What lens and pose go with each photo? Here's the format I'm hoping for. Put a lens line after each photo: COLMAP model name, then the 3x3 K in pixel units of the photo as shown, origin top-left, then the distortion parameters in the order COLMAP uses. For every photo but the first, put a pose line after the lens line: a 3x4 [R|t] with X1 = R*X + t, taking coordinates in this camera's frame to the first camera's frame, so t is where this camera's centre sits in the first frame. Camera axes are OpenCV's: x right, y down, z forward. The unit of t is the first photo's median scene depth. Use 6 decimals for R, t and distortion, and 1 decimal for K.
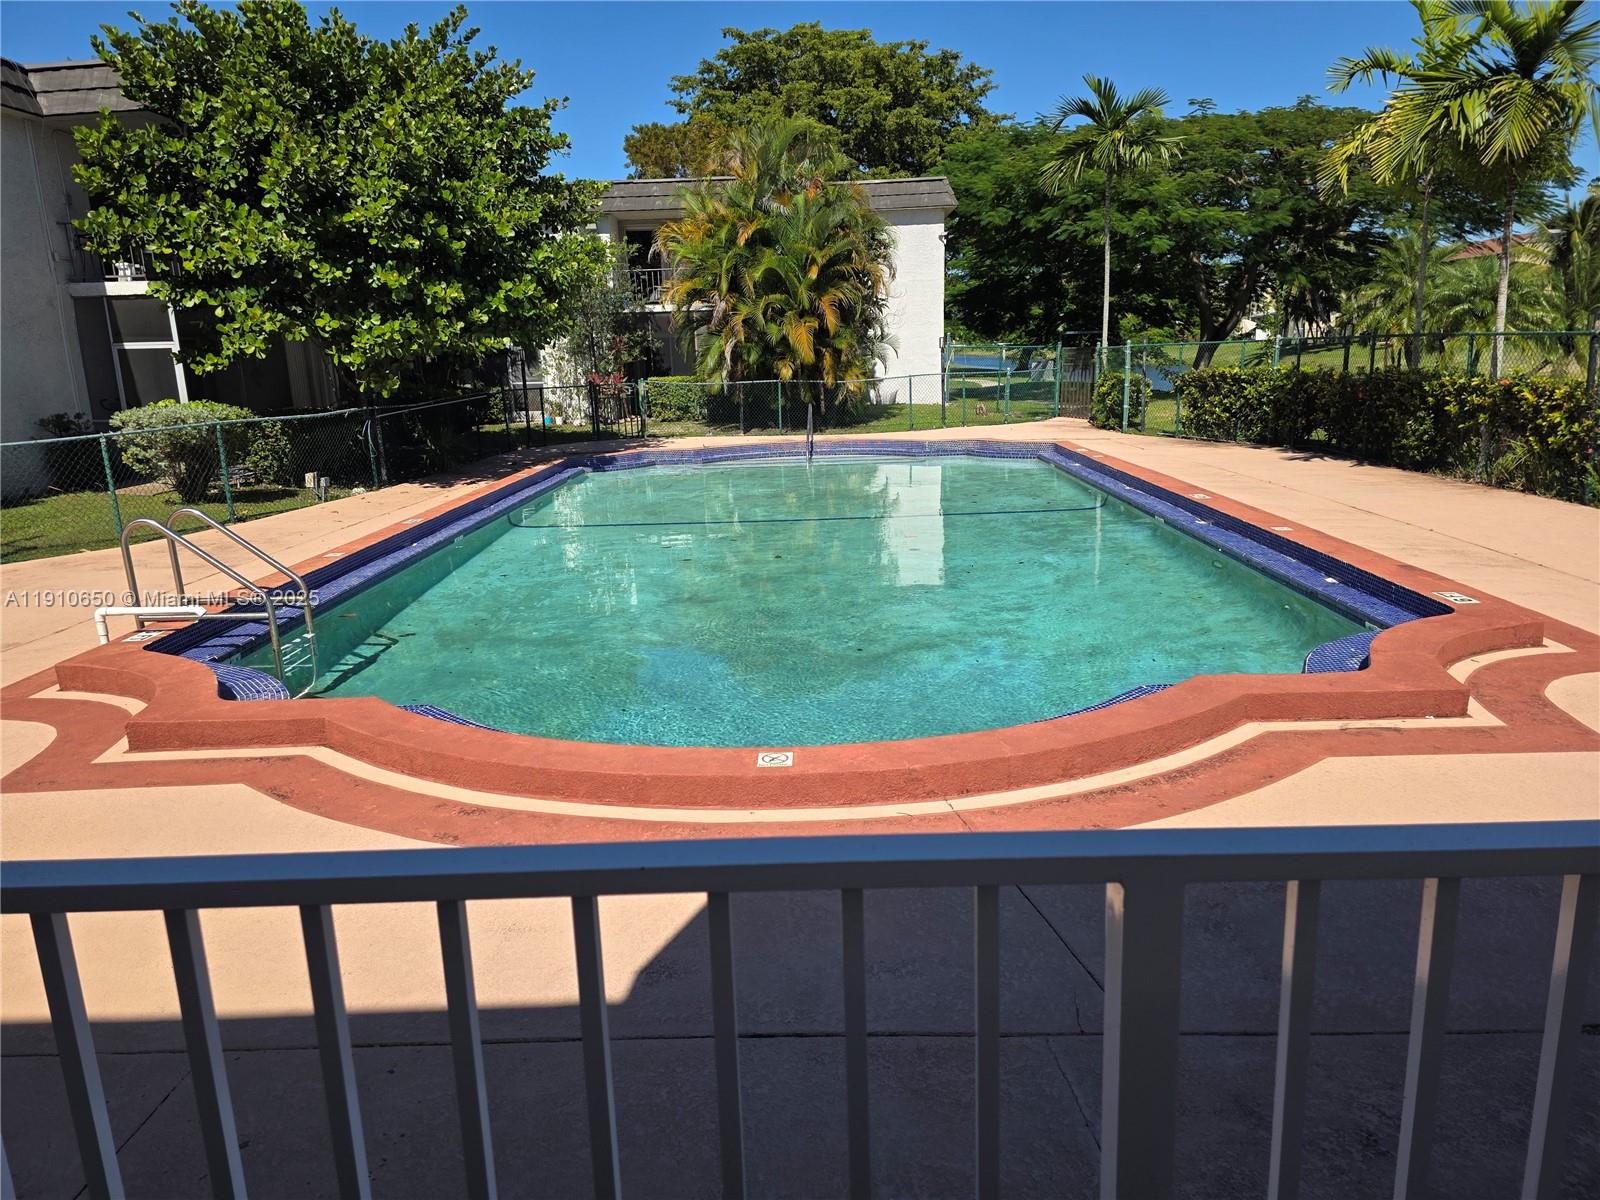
lens RADIAL K [[1077.7, 0, 797.3], [0, 1077.7, 595.2], [0, 0, 1]] dist [0.063332, -0.059677]
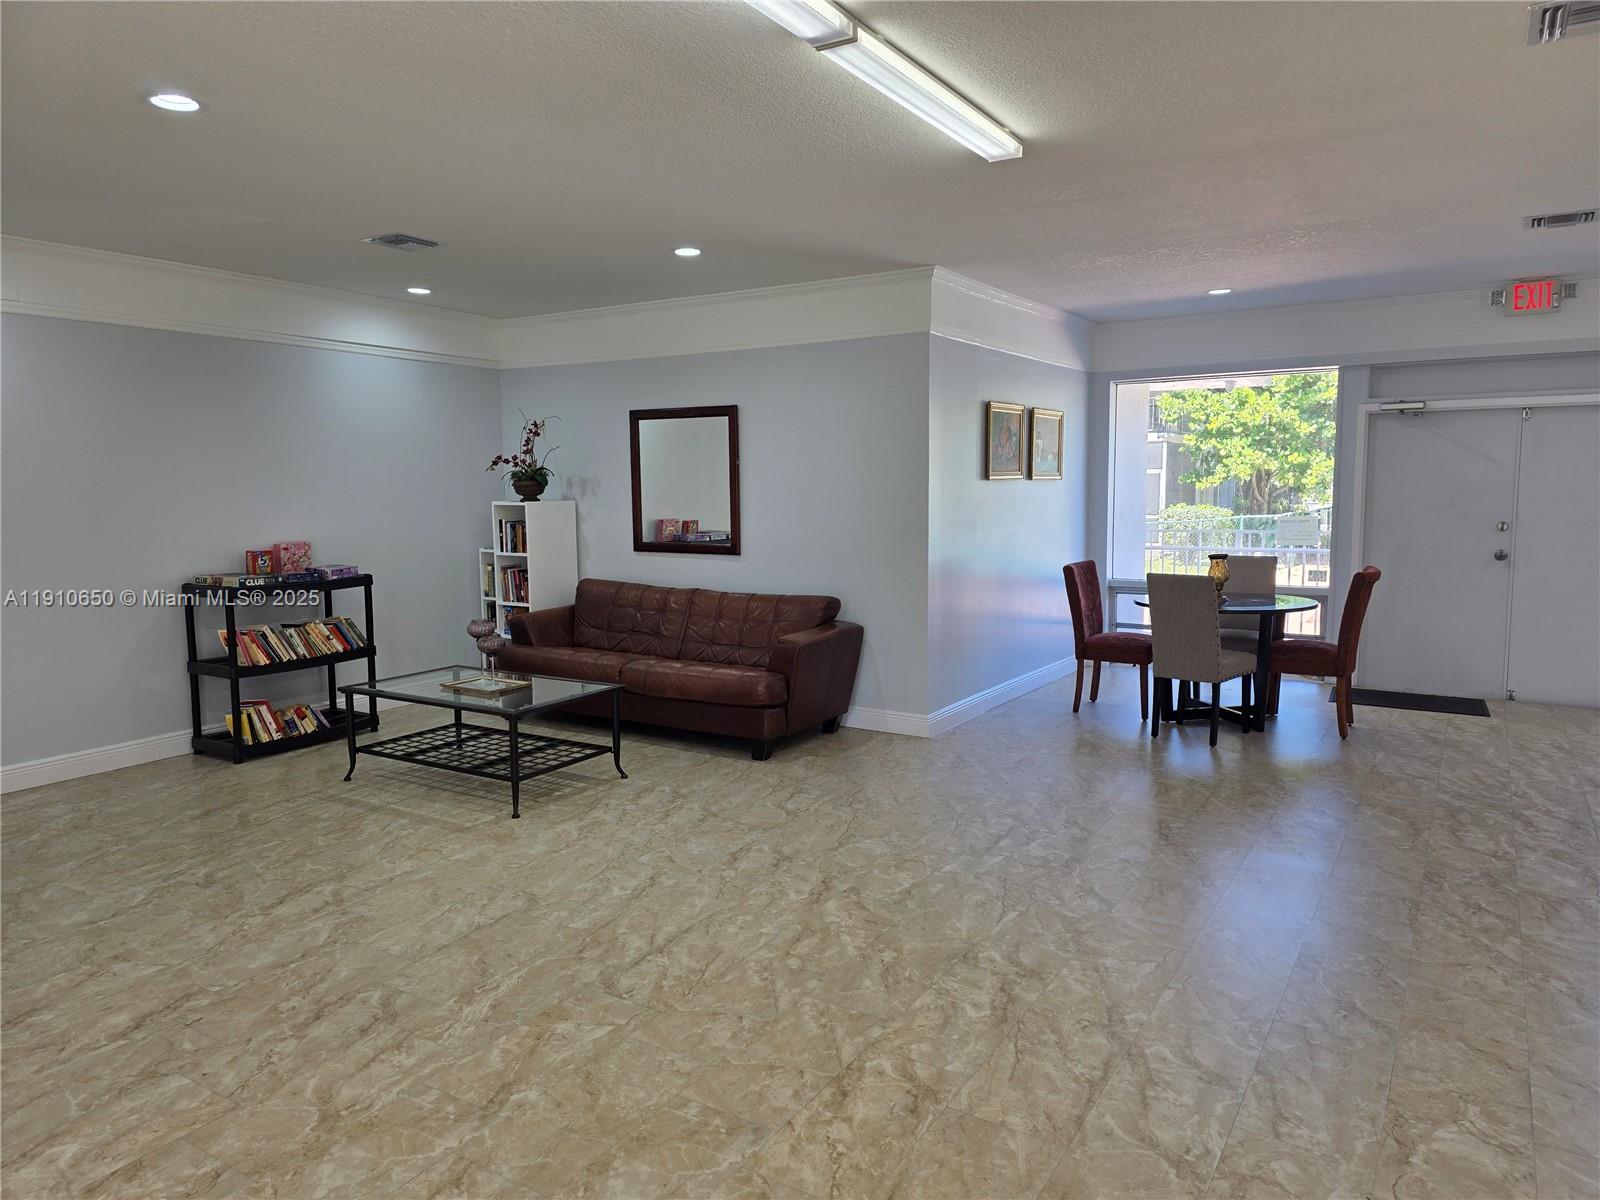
lens RADIAL K [[1077.7, 0, 797.3], [0, 1077.7, 595.2], [0, 0, 1]] dist [0.063332, -0.059677]
pose [[0.850784, 0.076083, -0.519978, -0.201363], [-0.137201, 0.987305, -0.080026, 0.178466], [0.507289, 0.139427, 0.850423, -0.709241]]
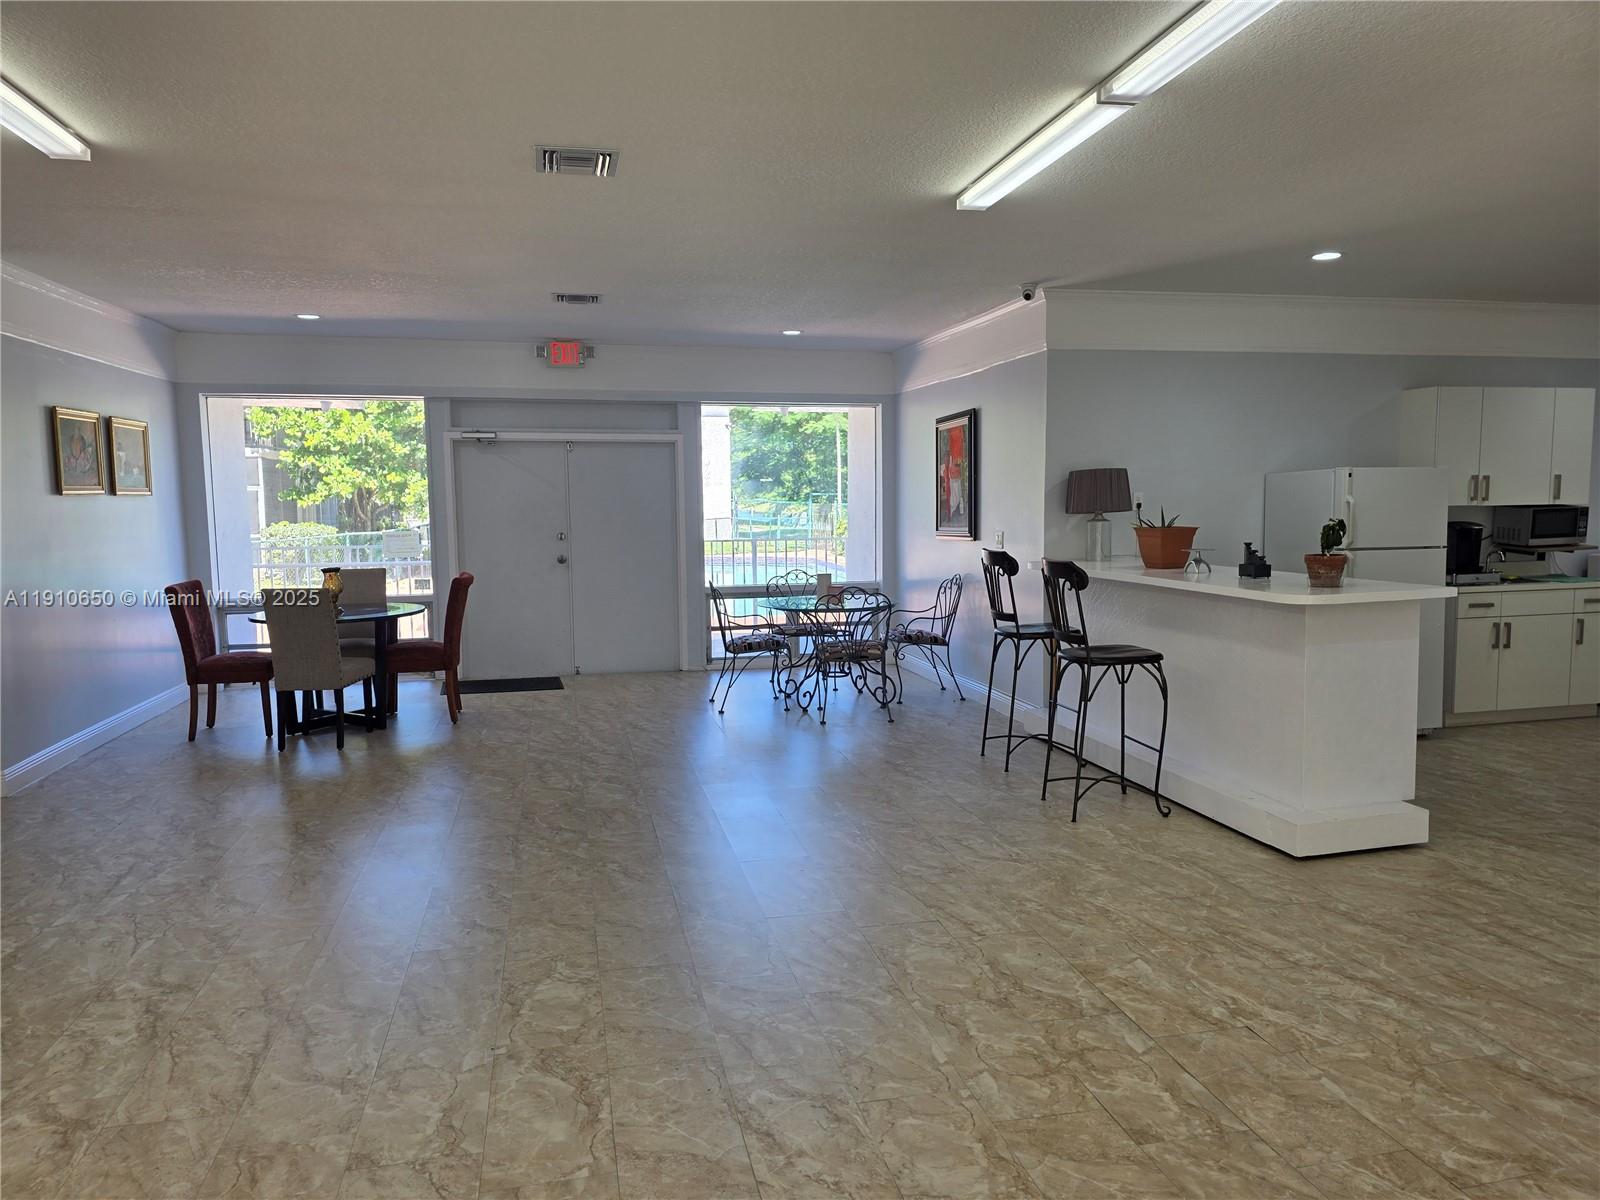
lens RADIAL K [[1077.7, 0, 797.3], [0, 1077.7, 595.2], [0, 0, 1]] dist [0.063332, -0.059677]
pose [[0.974146, -0.000334, 0.225919, -0.198945], [0.032614, 0.989732, -0.139164, 0.183408], [-0.223553, 0.142934, 0.964154, -0.729447]]
